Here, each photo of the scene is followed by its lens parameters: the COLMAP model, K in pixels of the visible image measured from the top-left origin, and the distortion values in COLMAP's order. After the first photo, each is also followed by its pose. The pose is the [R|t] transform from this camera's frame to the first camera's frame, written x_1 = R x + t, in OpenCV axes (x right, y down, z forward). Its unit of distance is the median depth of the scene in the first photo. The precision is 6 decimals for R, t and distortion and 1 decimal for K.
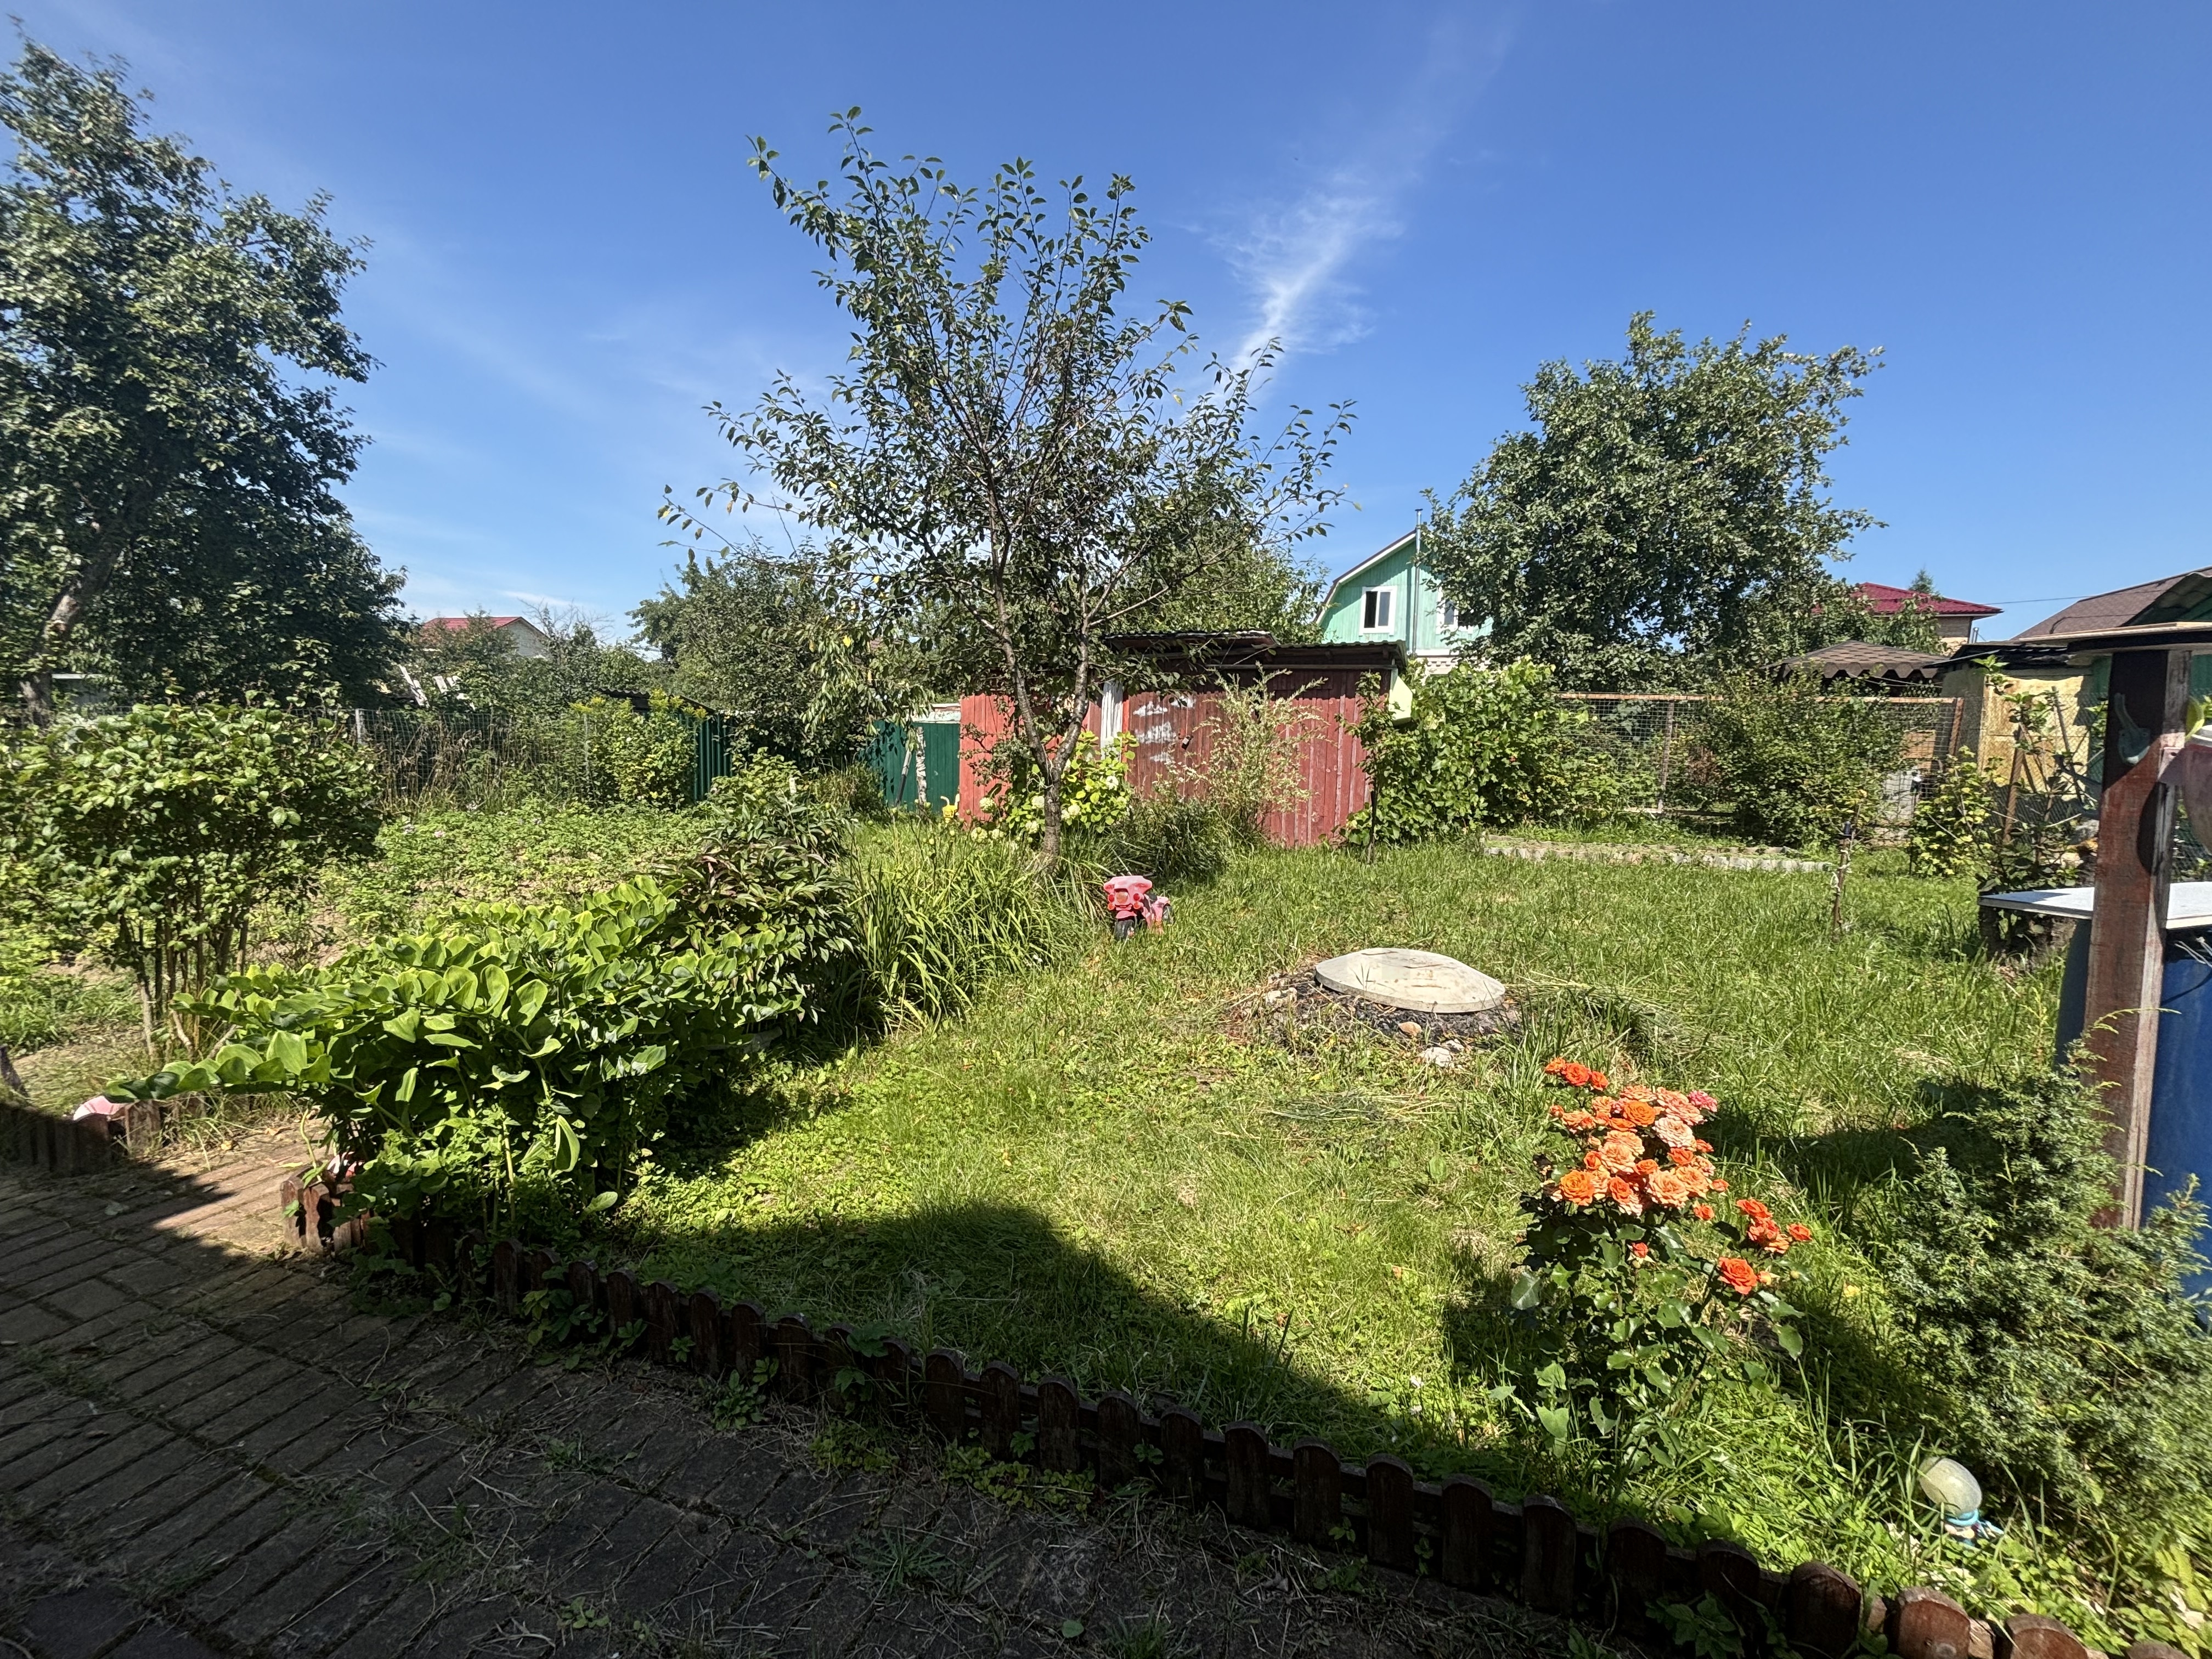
lens RADIAL K [[892.8, 0, 1101.0], [0, 892.8, 830.3], [0, 0, 1]] dist [0.001196, -0.000061]
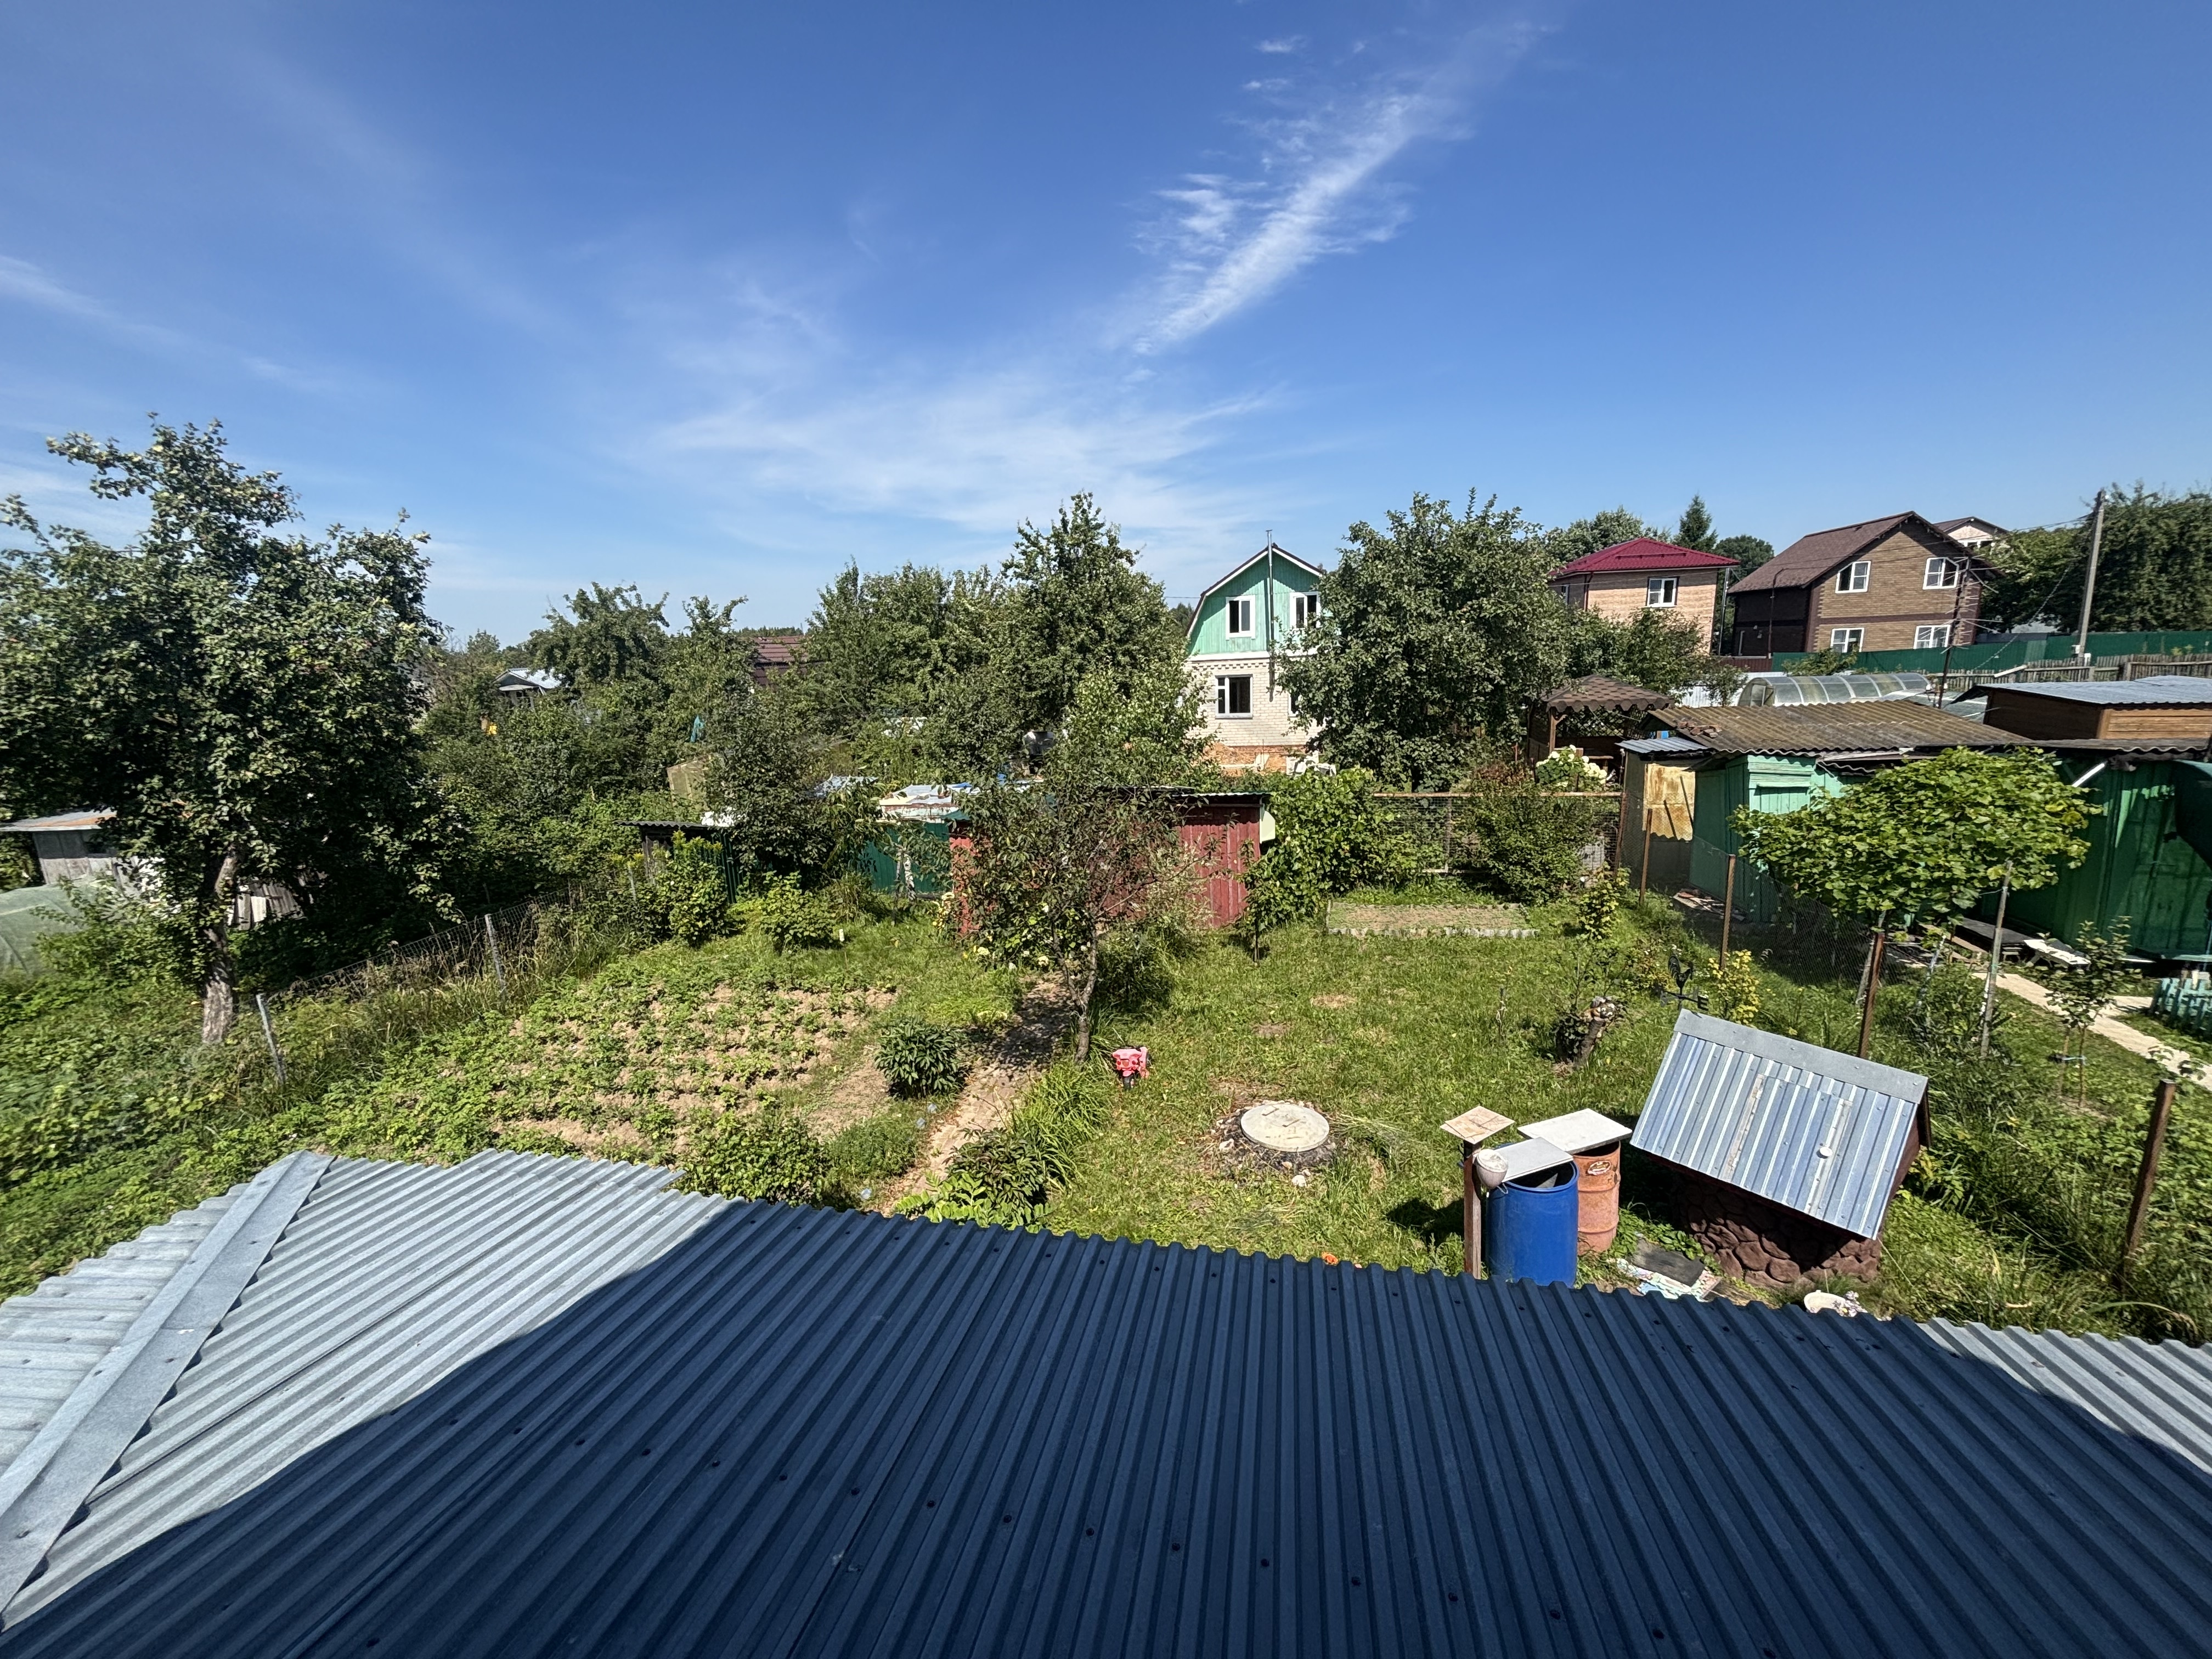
lens RADIAL K [[892.8, 0, 1105.0], [0, 892.8, 828.5], [0, 0, 1]] dist [0.001196, -0.000061]
pose [[0.986436, -0.098756, 0.131112, -0.109532], [0.085455, 0.990954, 0.103475, -0.309625], [-0.140145, -0.090868, 0.985953, -0.371965]]
